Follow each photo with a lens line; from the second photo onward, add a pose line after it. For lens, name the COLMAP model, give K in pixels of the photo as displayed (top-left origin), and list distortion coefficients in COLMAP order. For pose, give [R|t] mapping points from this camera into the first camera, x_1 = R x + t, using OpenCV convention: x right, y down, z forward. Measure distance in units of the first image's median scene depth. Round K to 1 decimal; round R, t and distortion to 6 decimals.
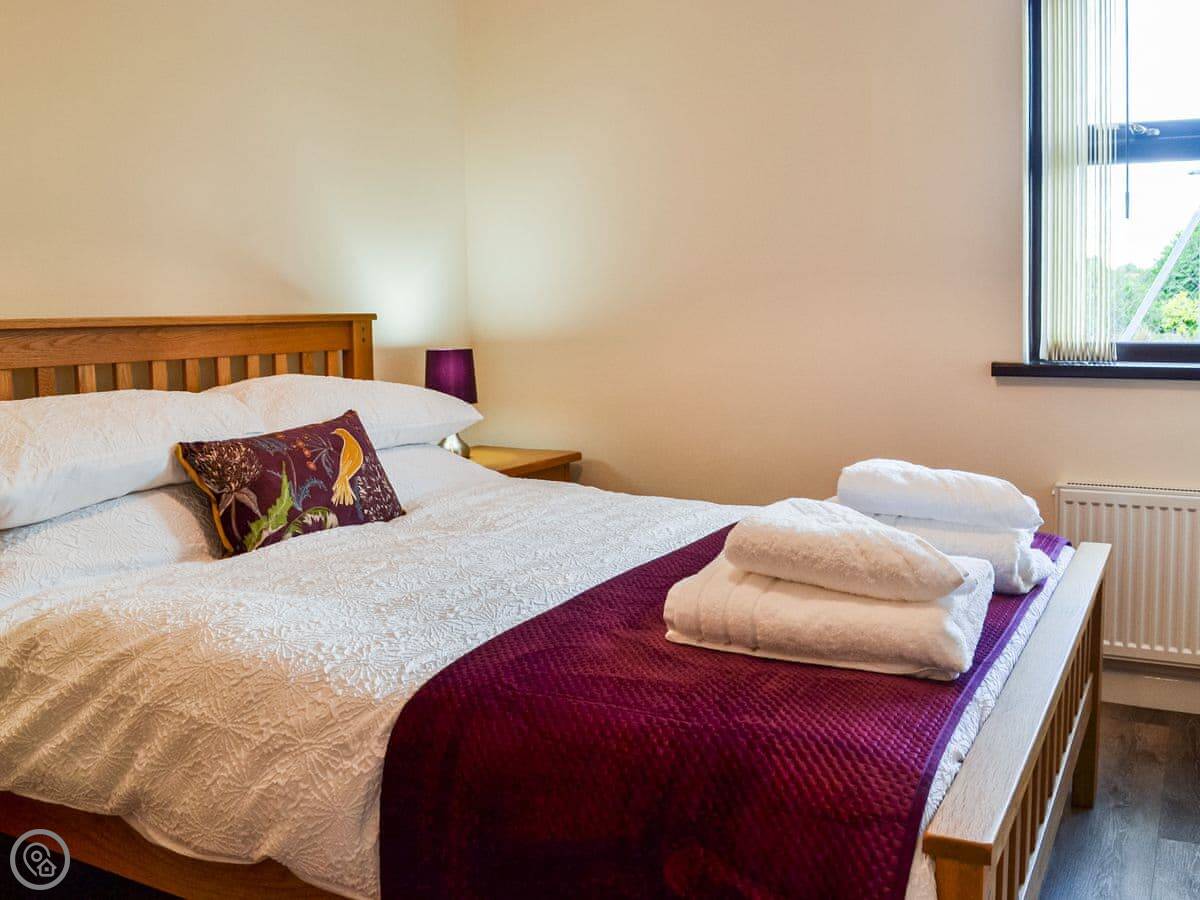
lens RADIAL K [[1115.3, 0, 600.4], [0, 1115.3, 362.5], [0, 0, 1]] dist [-0.064377, 0.002127]
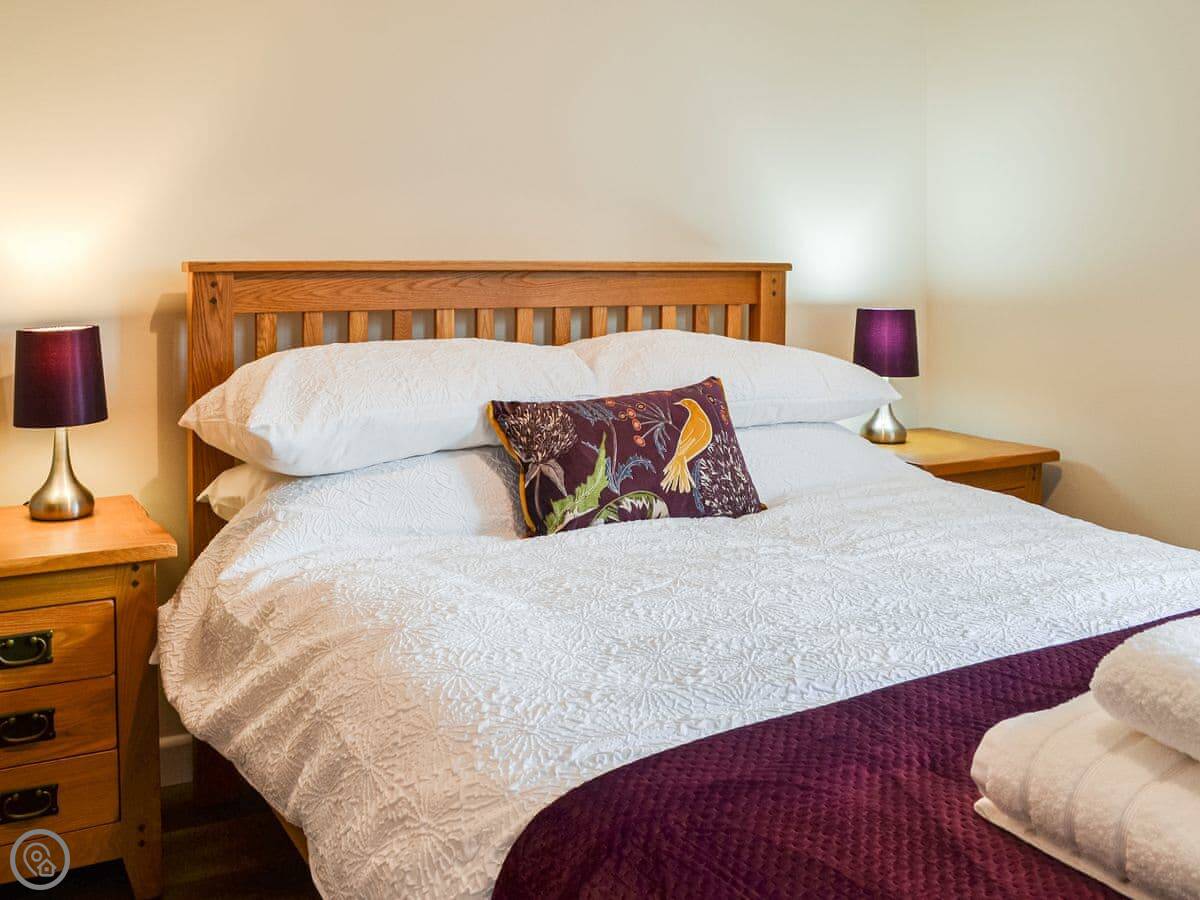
lens RADIAL K [[1024.8, 0, 600.3], [0, 1024.8, 287.0], [0, 0, 1]] dist [-0.041933, -0.008150]
pose [[0.827175, 0.033064, -0.560970, 0.155795], [-0.044291, 0.998998, -0.006427, -0.018614], [0.560196, 0.030162, 0.827811, 0.352482]]
